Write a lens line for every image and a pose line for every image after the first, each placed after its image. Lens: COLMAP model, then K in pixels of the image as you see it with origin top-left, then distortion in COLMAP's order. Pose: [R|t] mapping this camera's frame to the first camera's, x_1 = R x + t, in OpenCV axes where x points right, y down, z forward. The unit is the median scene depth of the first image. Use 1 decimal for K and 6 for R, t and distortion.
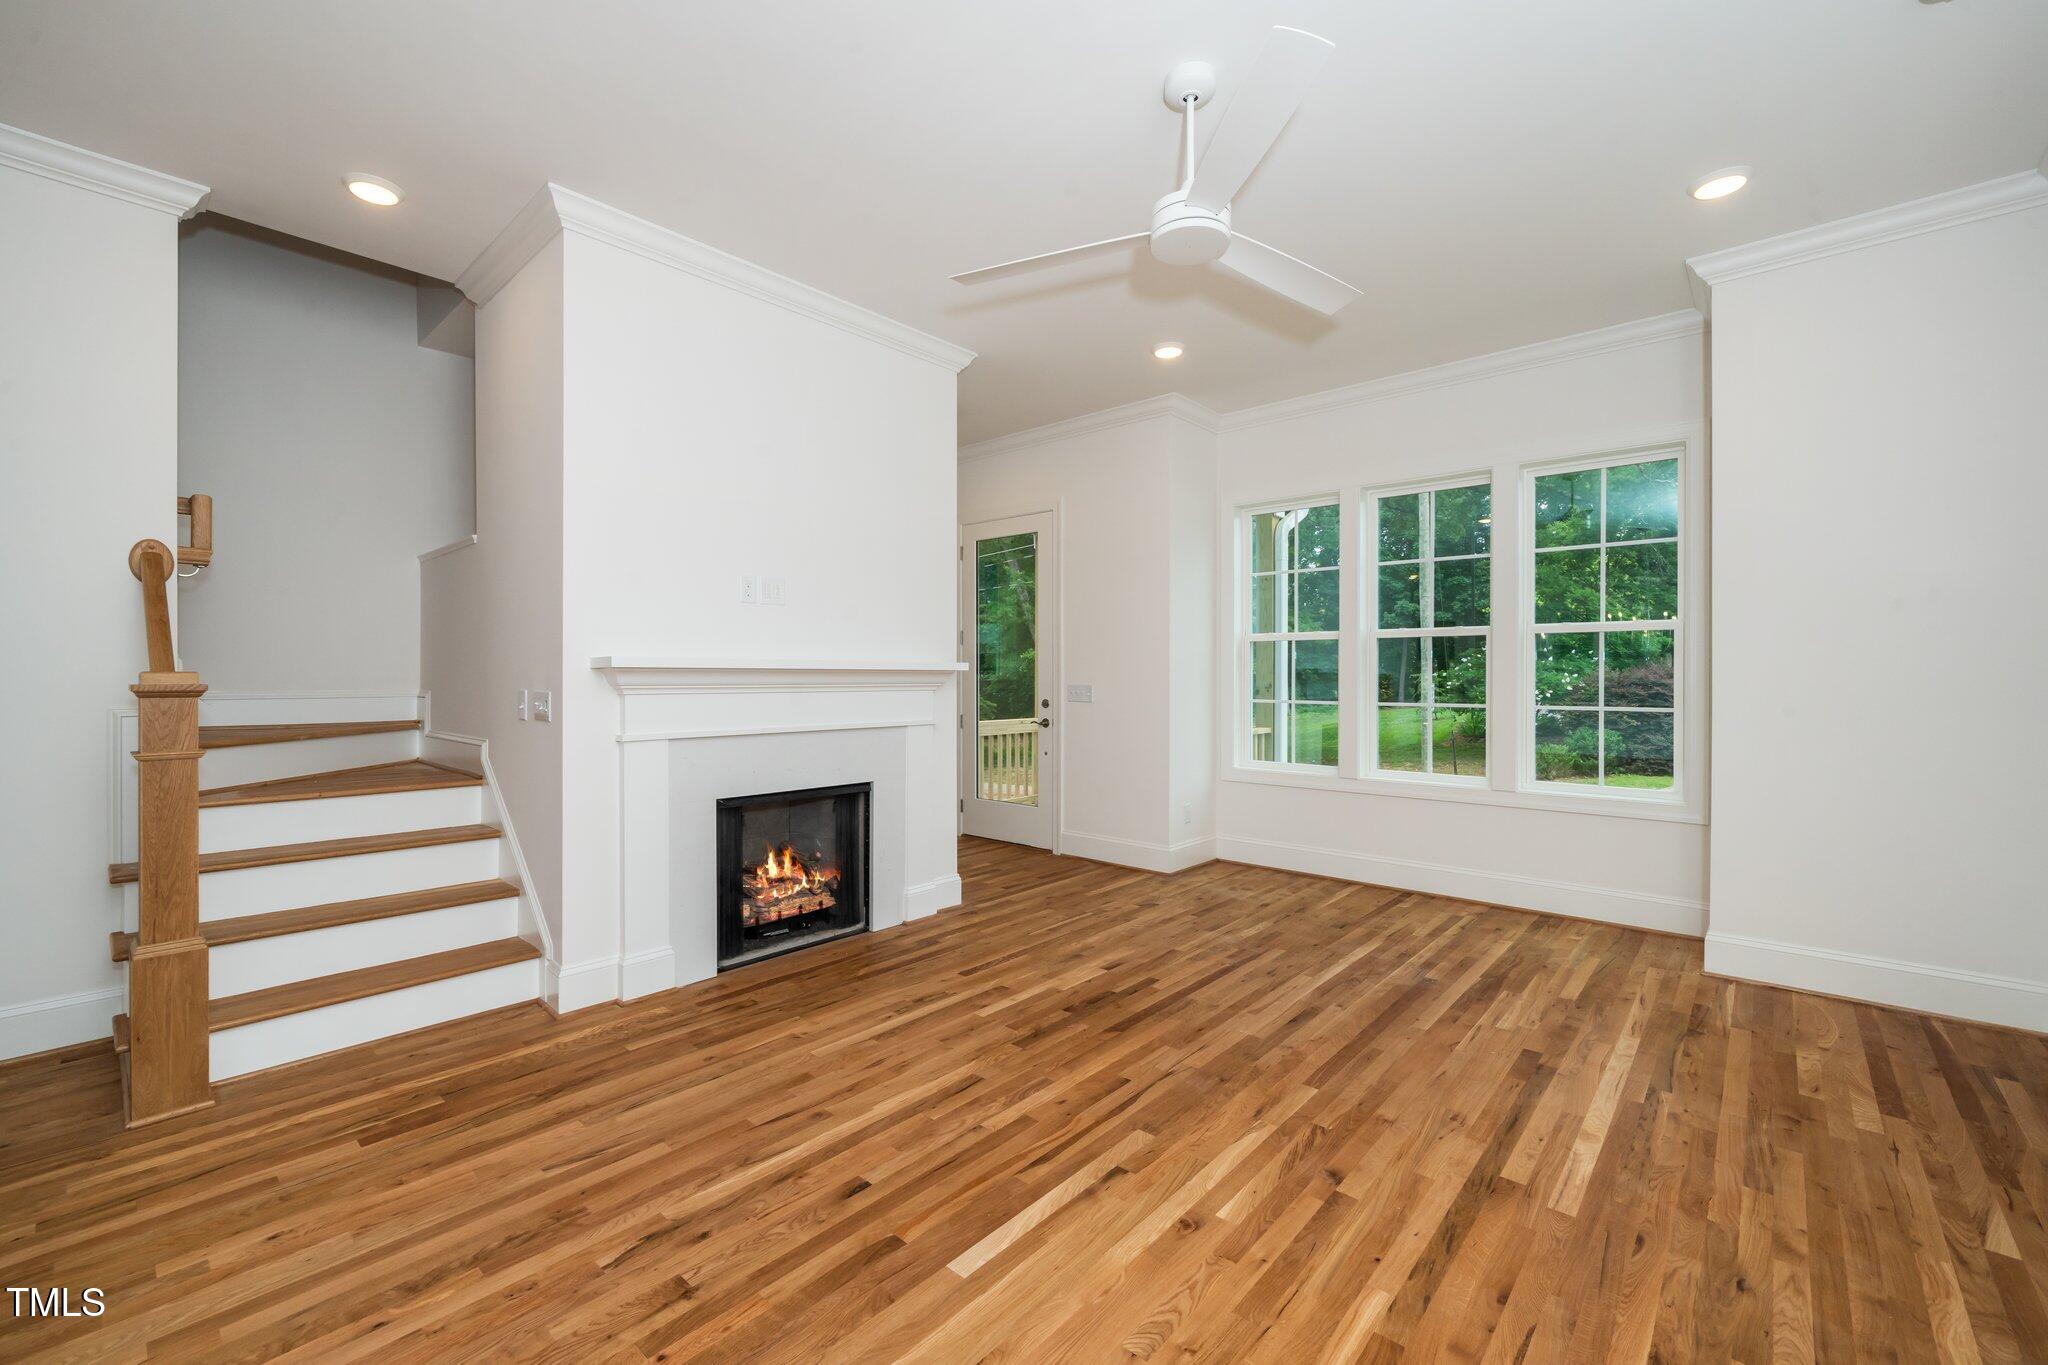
lens RADIAL K [[840.8, 0, 958.2], [0, 840.8, 679.4], [0, 0, 1]] dist [-0.000376, -0.000334]
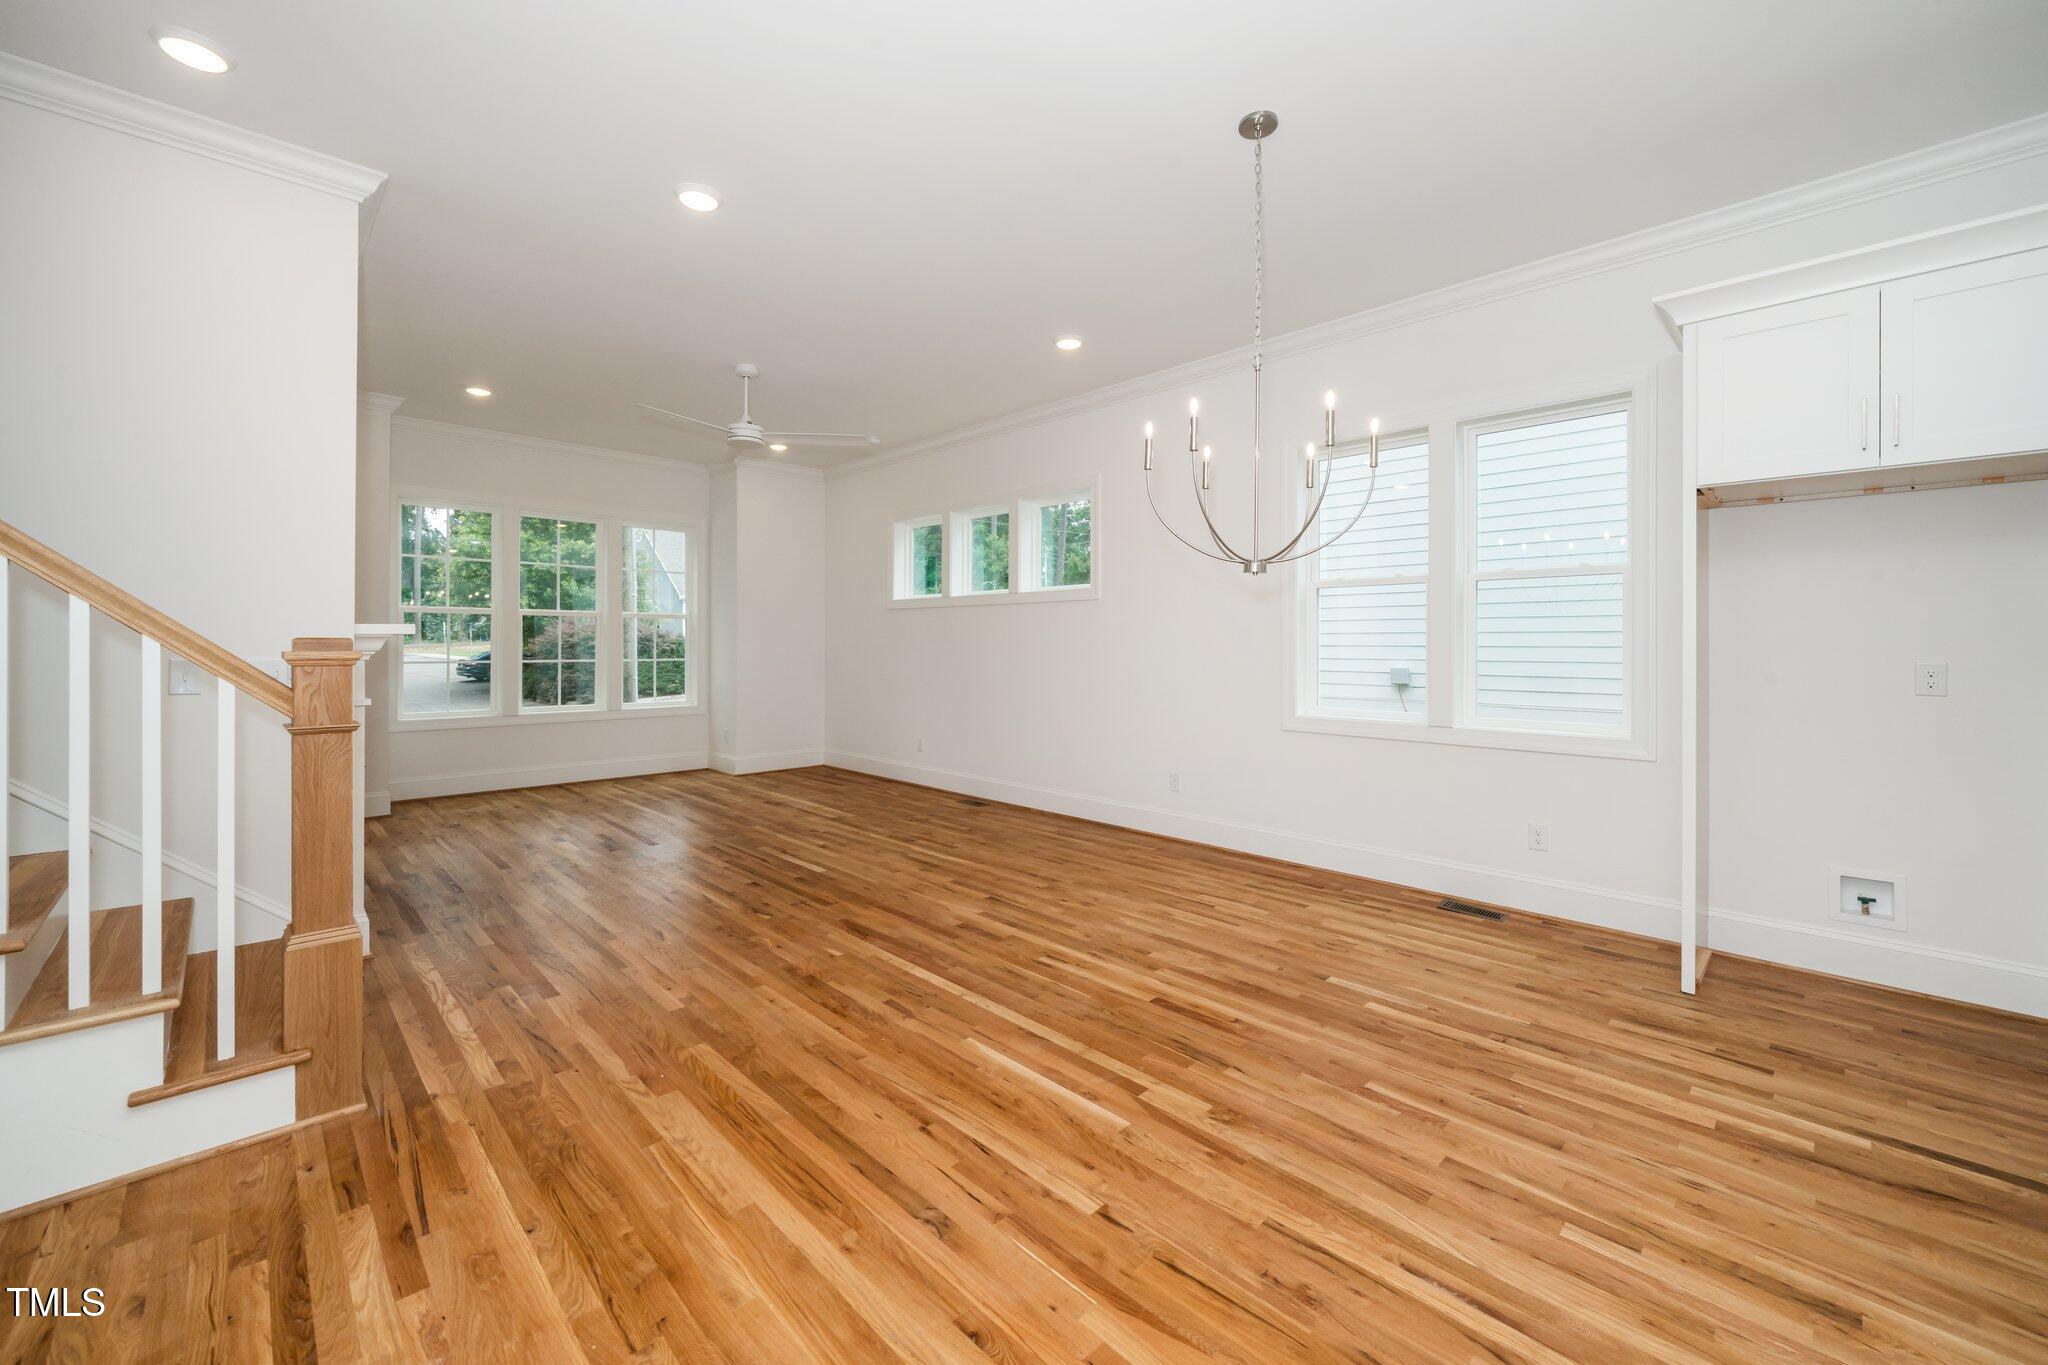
lens RADIAL K [[817.1, 0, 1014.9], [0, 817.1, 671.8], [0, 0, 1]] dist [-0.000678, 0.001000]
pose [[0.057550, -0.035916, 0.997696, -1.547137], [0.000446, 0.999353, 0.035950, -0.006771], [-0.998343, -0.001624, 0.057529, 0.156383]]
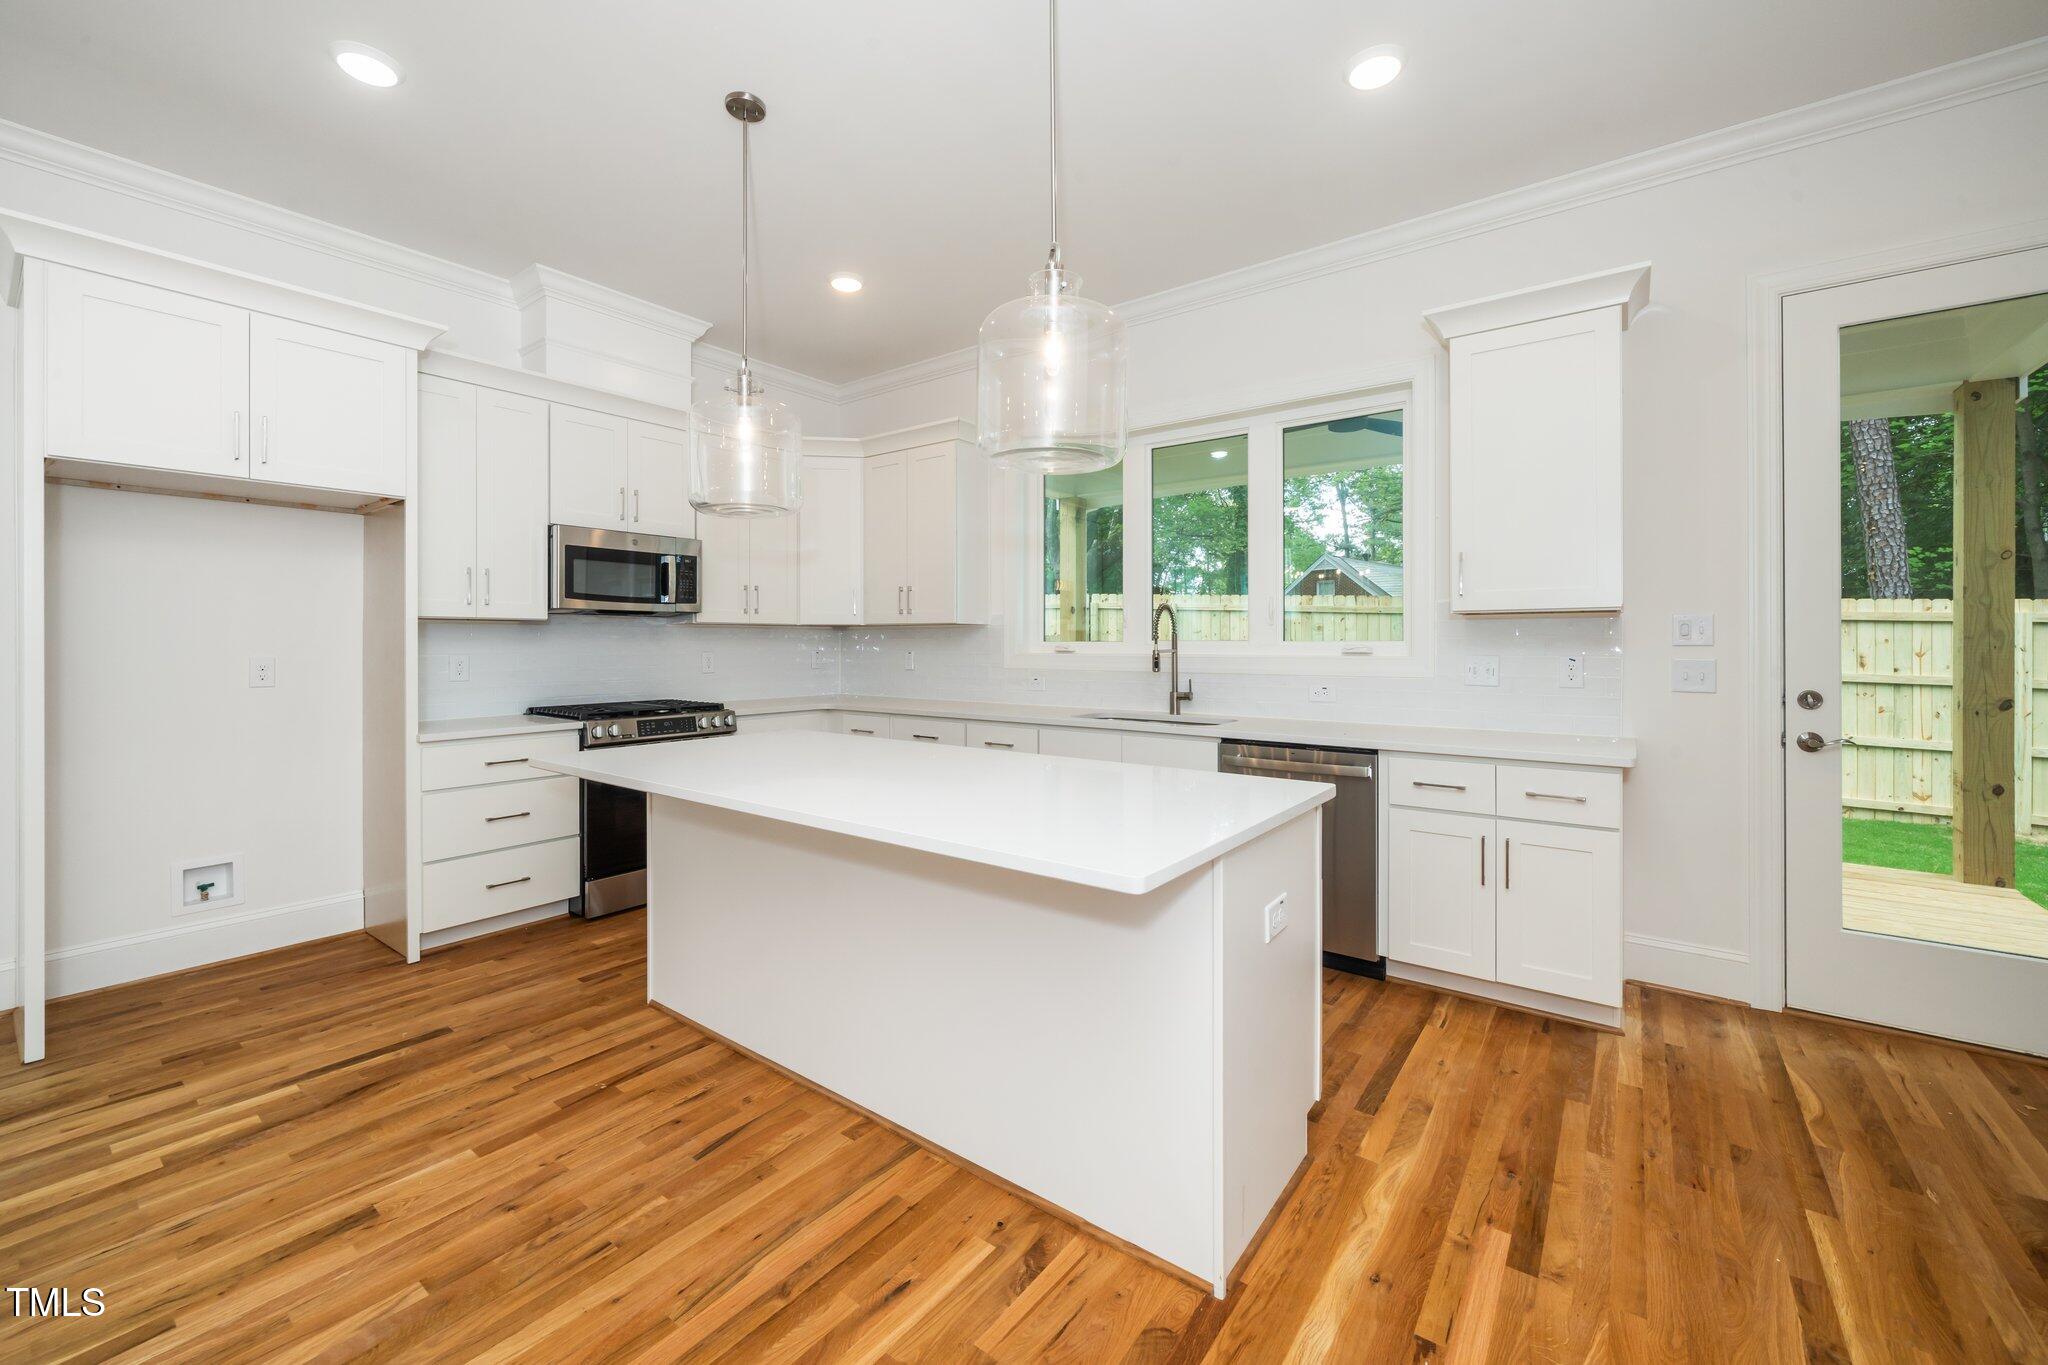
lens RADIAL K [[817.1, 0, 1012.2], [0, 817.1, 652.0], [0, 0, 1]] dist [-0.000678, 0.001000]
pose [[-0.995519, 0.003361, -0.094505, -1.428020], [0.002468, 0.999951, 0.009560, 0.002201], [0.094533, 0.009284, -0.995478, 0.302776]]
